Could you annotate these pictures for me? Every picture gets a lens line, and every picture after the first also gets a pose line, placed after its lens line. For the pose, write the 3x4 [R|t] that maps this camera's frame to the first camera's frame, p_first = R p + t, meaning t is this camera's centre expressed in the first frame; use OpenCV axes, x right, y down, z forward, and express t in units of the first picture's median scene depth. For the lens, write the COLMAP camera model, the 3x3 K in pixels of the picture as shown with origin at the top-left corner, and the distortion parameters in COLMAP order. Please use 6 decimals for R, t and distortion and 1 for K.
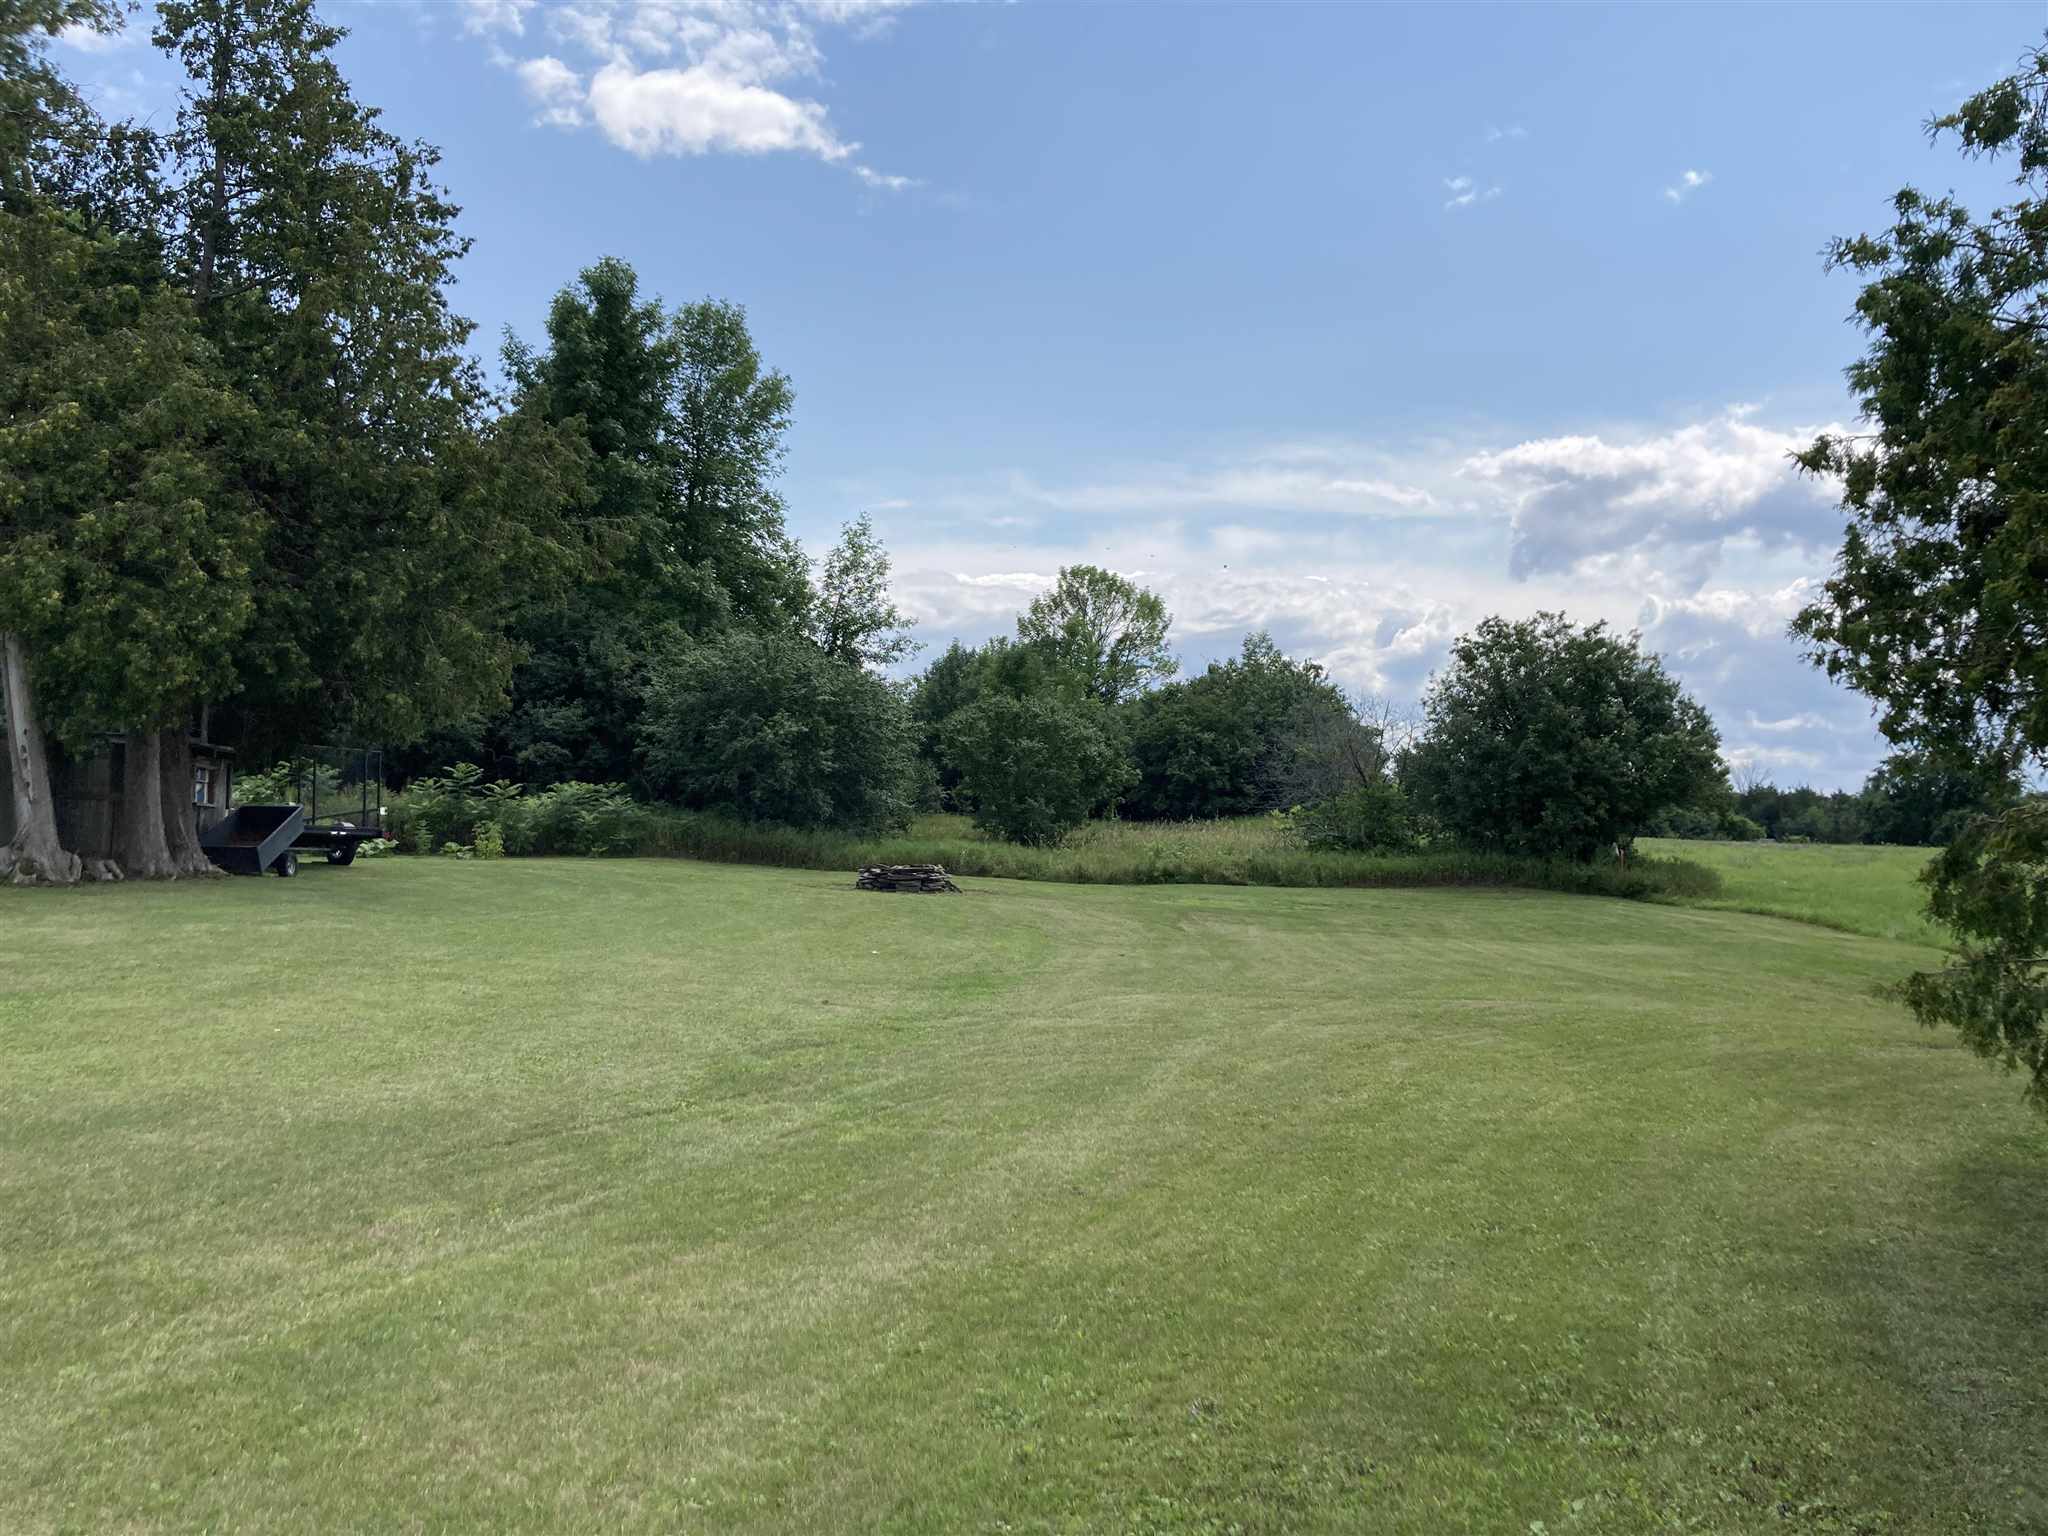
lens RADIAL K [[1653.5, 0, 1023.9], [0, 1653.5, 755.3], [0, 0, 1]] dist [0.001222, 0.017564]
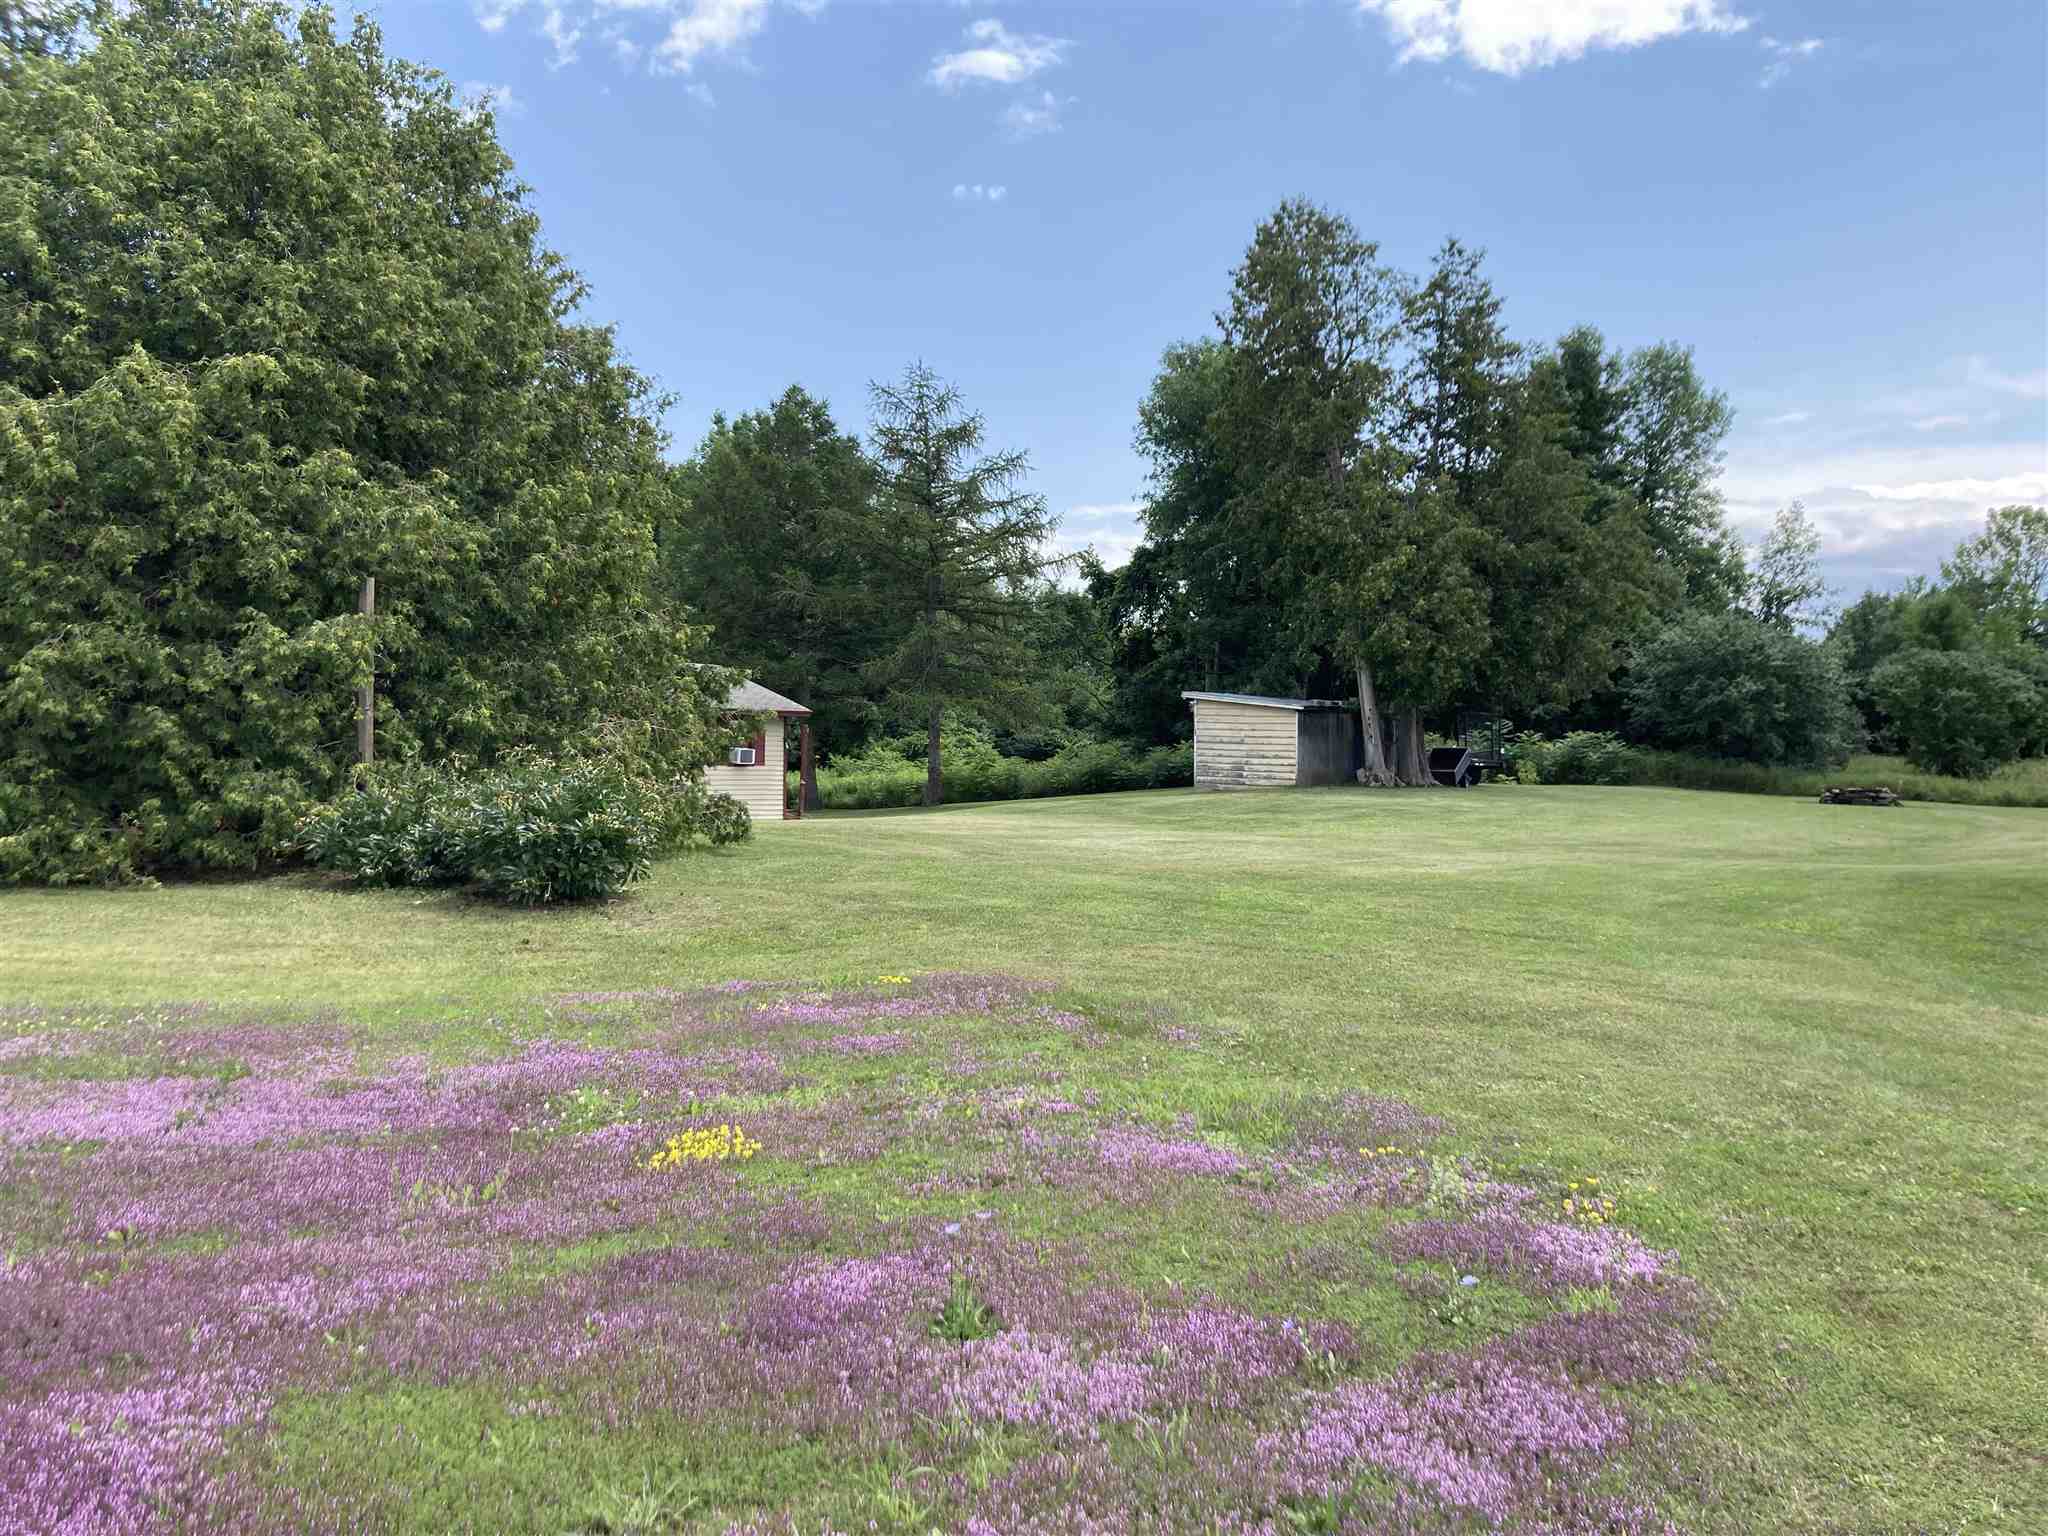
lens RADIAL K [[1653.5, 0, 1023.9], [0, 1653.5, 755.3], [0, 0, 1]] dist [0.001222, 0.017564]
pose [[0.874226, -0.009505, -0.485426, -0.006298], [0.023959, 0.999435, 0.023578, -0.006377], [0.484928, -0.032243, 0.873959, -0.364571]]
